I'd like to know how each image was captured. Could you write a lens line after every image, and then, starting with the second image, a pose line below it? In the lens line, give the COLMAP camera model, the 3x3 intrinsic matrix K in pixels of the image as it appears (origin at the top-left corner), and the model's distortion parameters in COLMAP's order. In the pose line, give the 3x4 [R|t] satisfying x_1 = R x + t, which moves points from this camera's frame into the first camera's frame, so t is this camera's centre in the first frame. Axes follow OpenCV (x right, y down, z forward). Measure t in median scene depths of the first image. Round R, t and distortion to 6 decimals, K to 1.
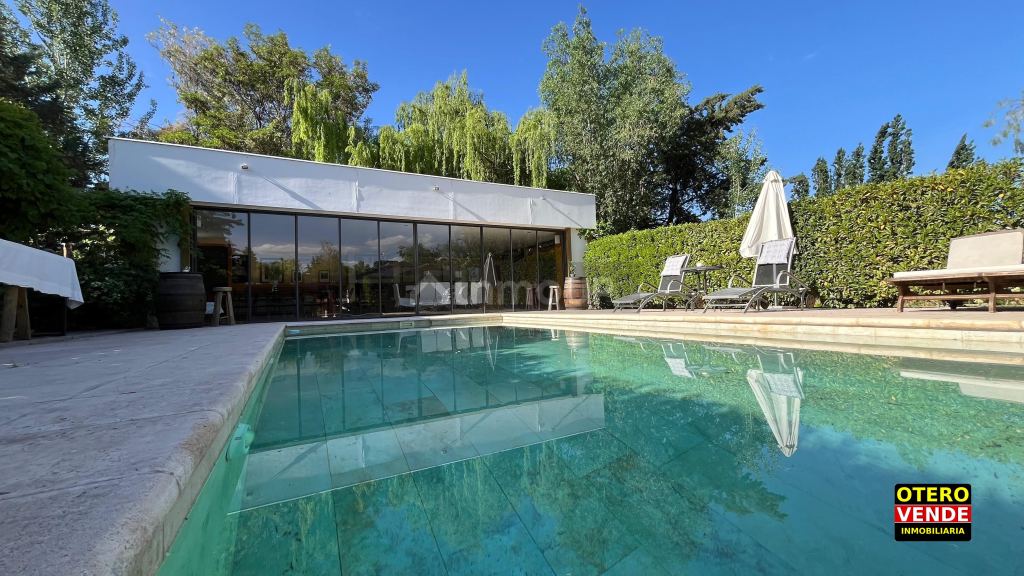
lens RADIAL K [[412.9, 0, 515.1], [0, 412.9, 282.3], [0, 0, 1]] dist [-0.002241, 0.000175]
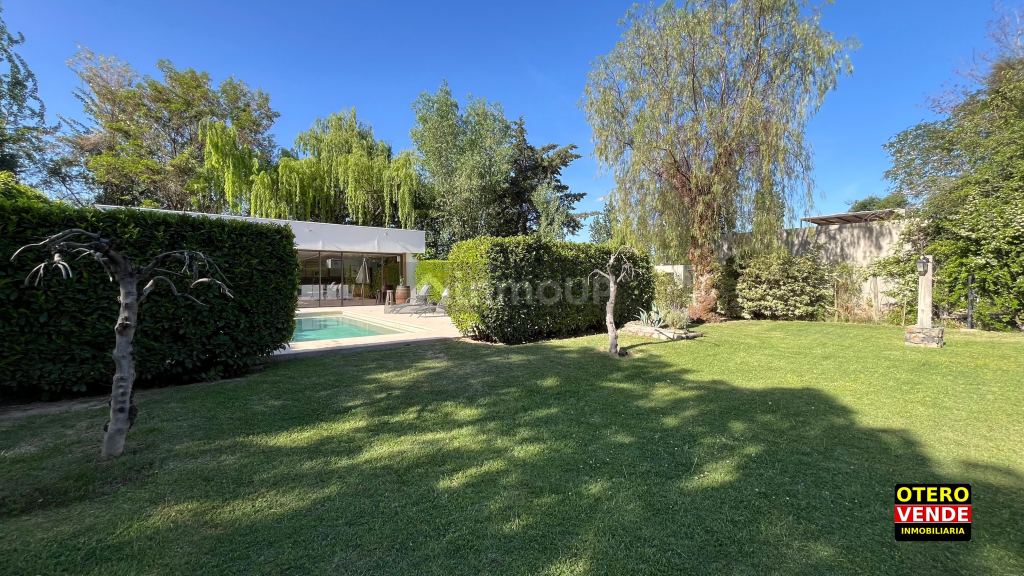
lens RADIAL K [[412.9, 0, 509.1], [0, 412.9, 288.8], [0, 0, 1]] dist [-0.002241, 0.000175]
pose [[0.985250, 0.027946, 0.168823, 0.227681], [-0.038623, 0.997433, 0.060297, -0.092281], [-0.166704, -0.065929, 0.983800, -0.544567]]
